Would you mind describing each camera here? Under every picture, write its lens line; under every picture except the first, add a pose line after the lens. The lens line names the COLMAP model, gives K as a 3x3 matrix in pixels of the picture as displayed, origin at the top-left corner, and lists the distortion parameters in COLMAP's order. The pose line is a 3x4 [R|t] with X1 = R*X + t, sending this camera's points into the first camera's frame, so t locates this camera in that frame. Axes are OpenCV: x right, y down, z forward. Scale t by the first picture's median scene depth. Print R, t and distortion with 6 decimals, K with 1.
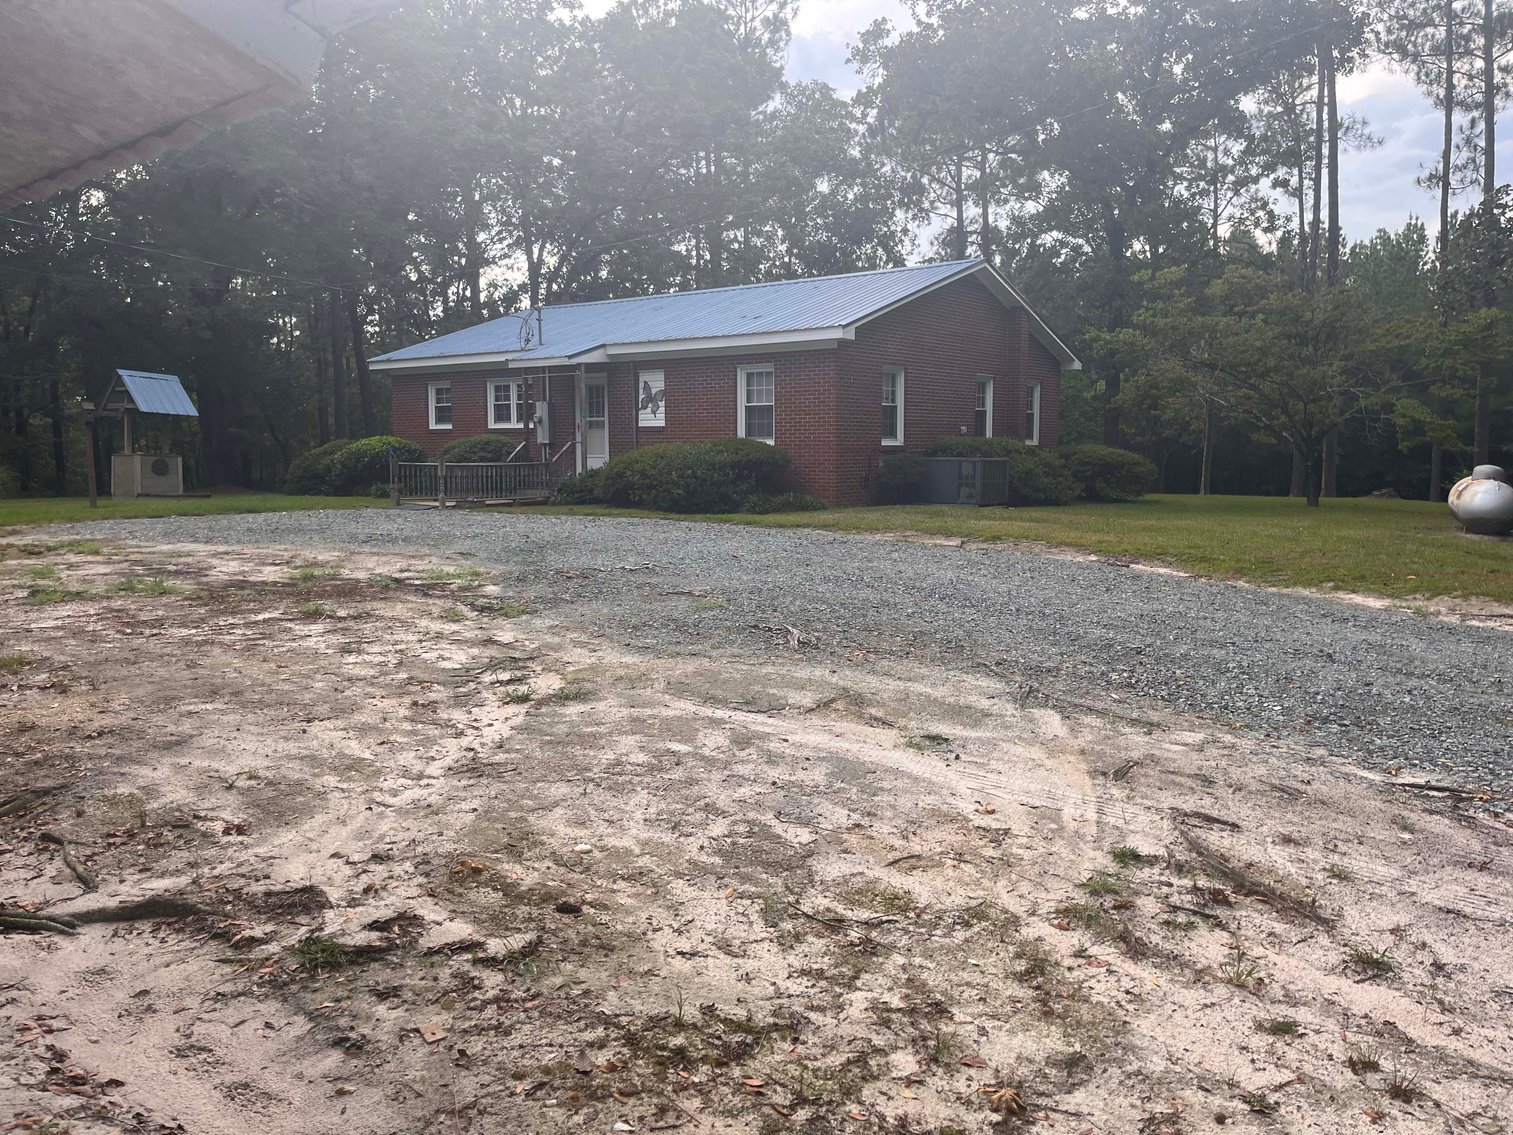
lens RADIAL K [[1139.7, 0, 761.9], [0, 1139.7, 567.2], [0, 0, 1]] dist [0.026645, -0.031081]
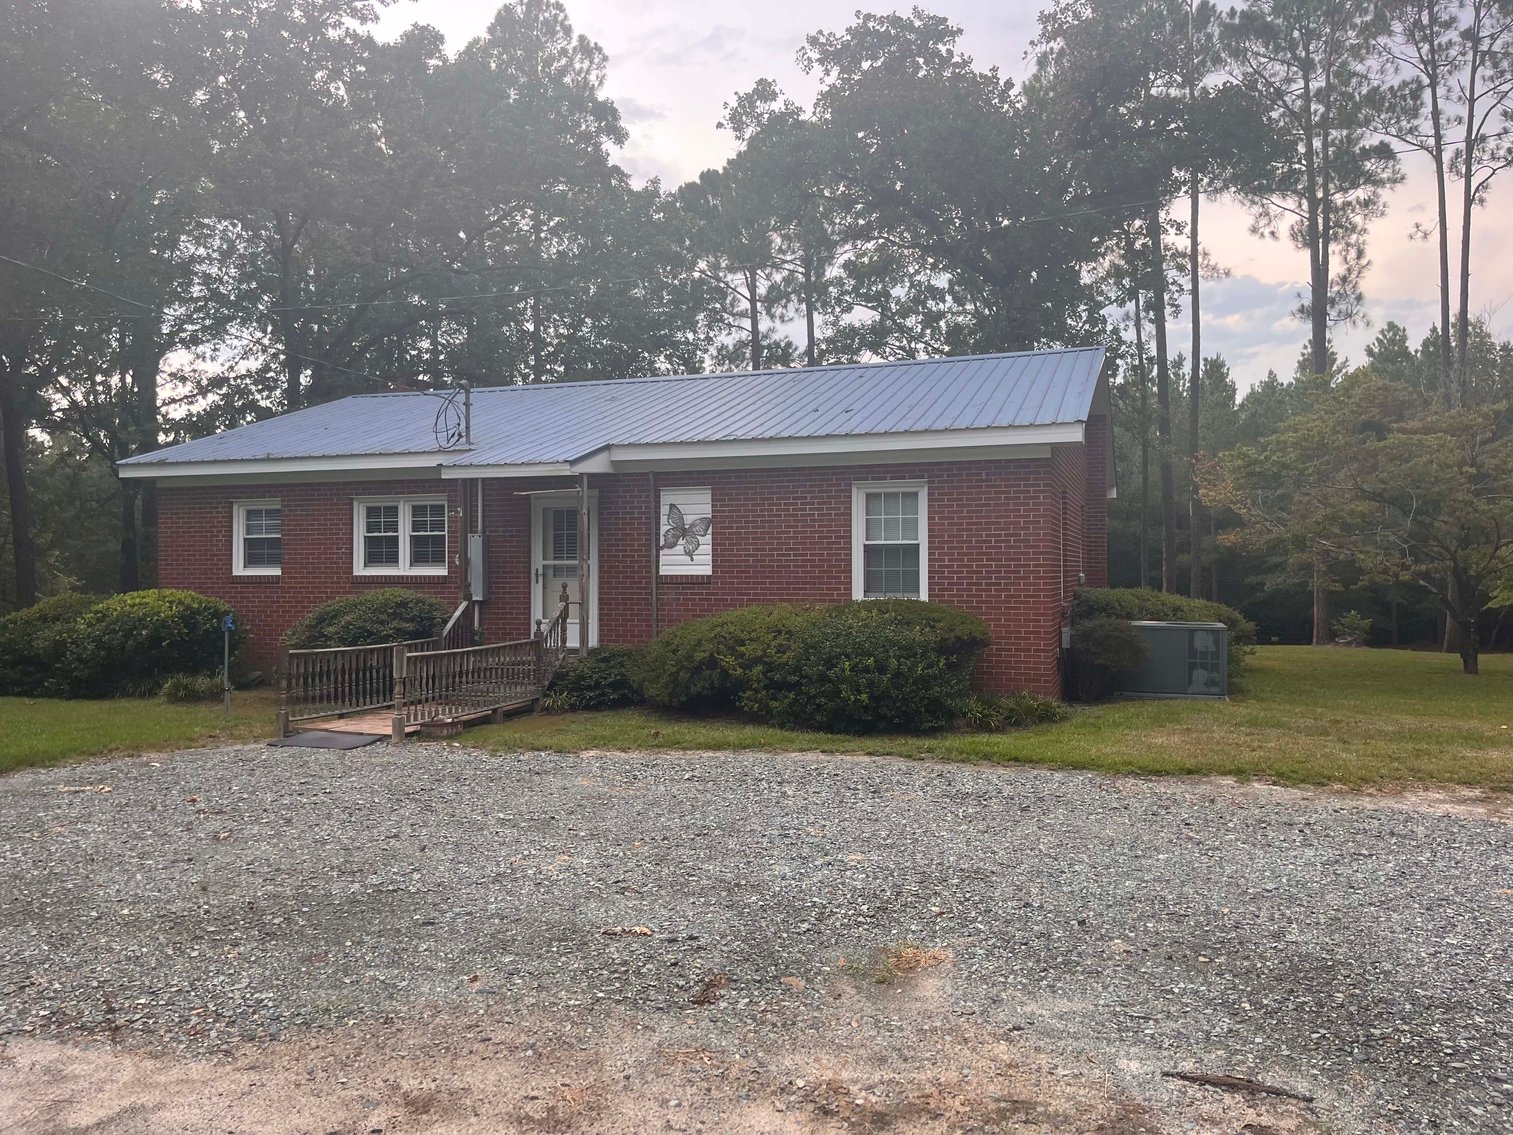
lens RADIAL K [[1139.7, 0, 748.5], [0, 1139.7, 558.3], [0, 0, 1]] dist [0.026645, -0.031081]
pose [[0.952785, 0.002341, 0.303635, -0.248885], [0.032798, 0.993326, -0.110577, -0.061877], [-0.301868, 0.115315, 0.946350, 0.392666]]
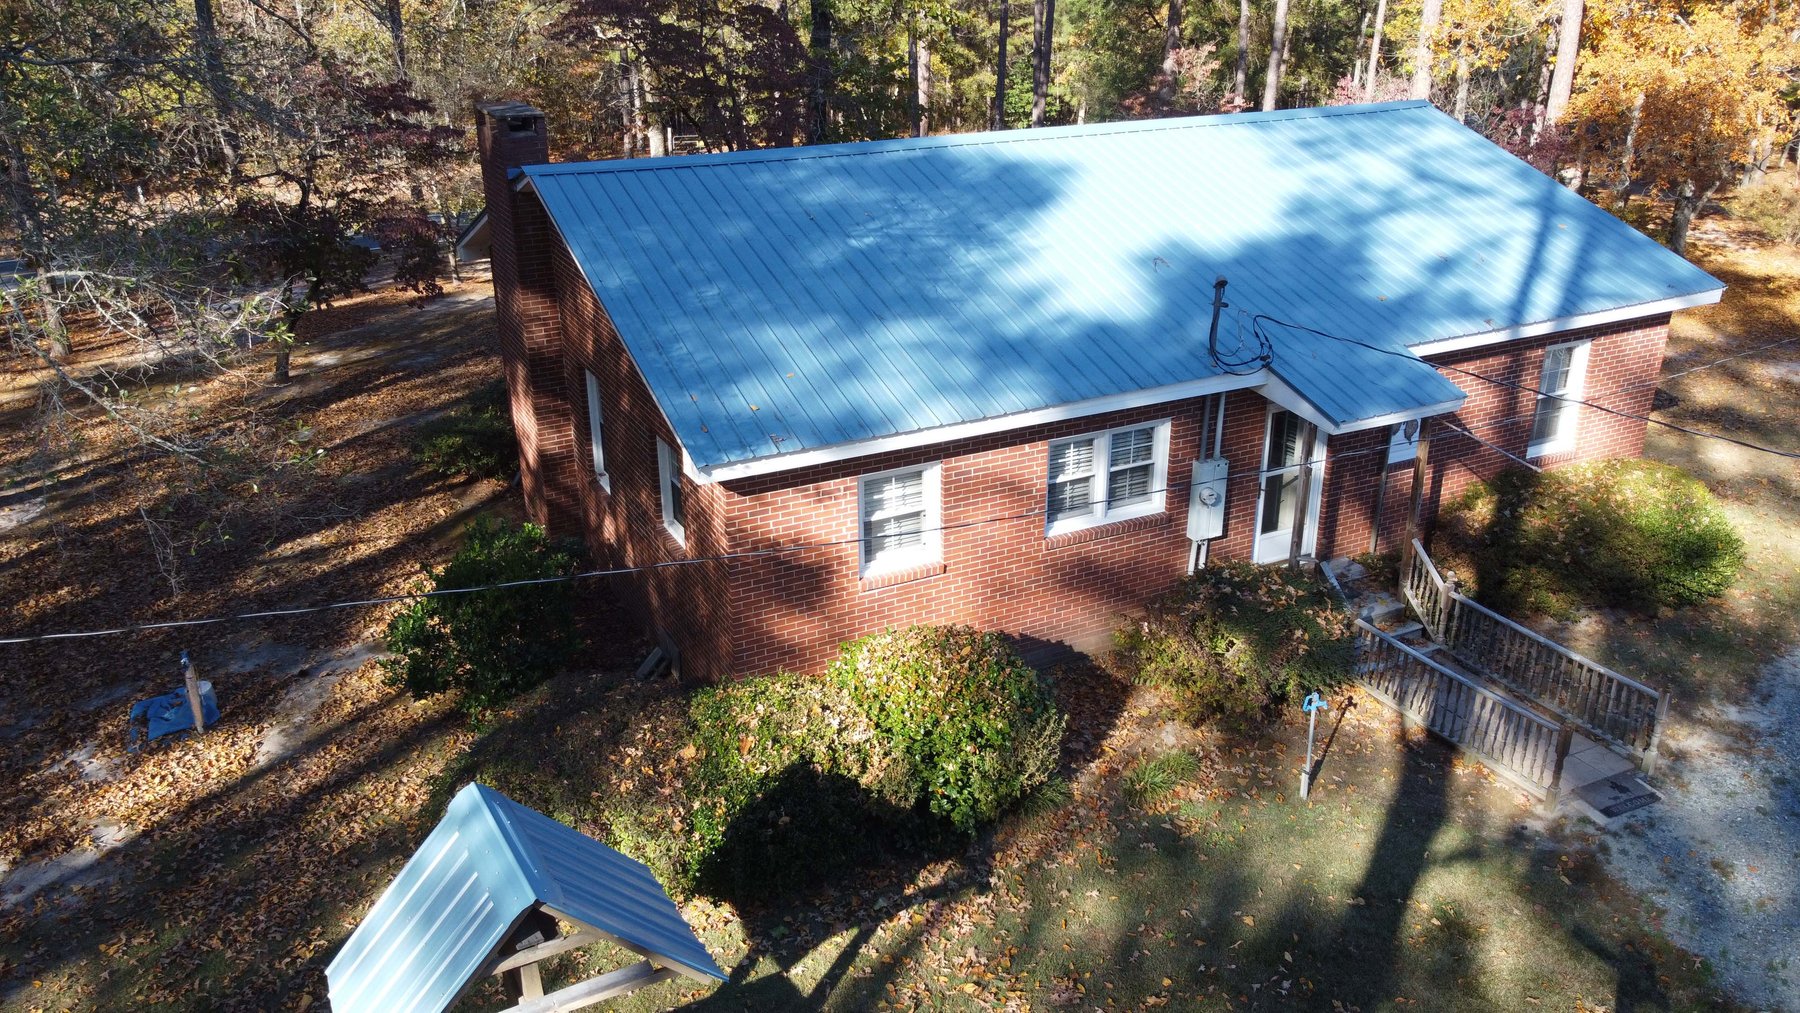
lens RADIAL K [[1368.0, 0, 903.3], [0, 1368.0, 507.2], [0, 0, 1]] dist [-0.002141, -0.011336]
pose [[0.430859, -0.342731, 0.834803, -0.791179], [0.101436, 0.937603, 0.332582, -0.355805], [-0.896700, -0.058617, 0.438740, 0.905651]]
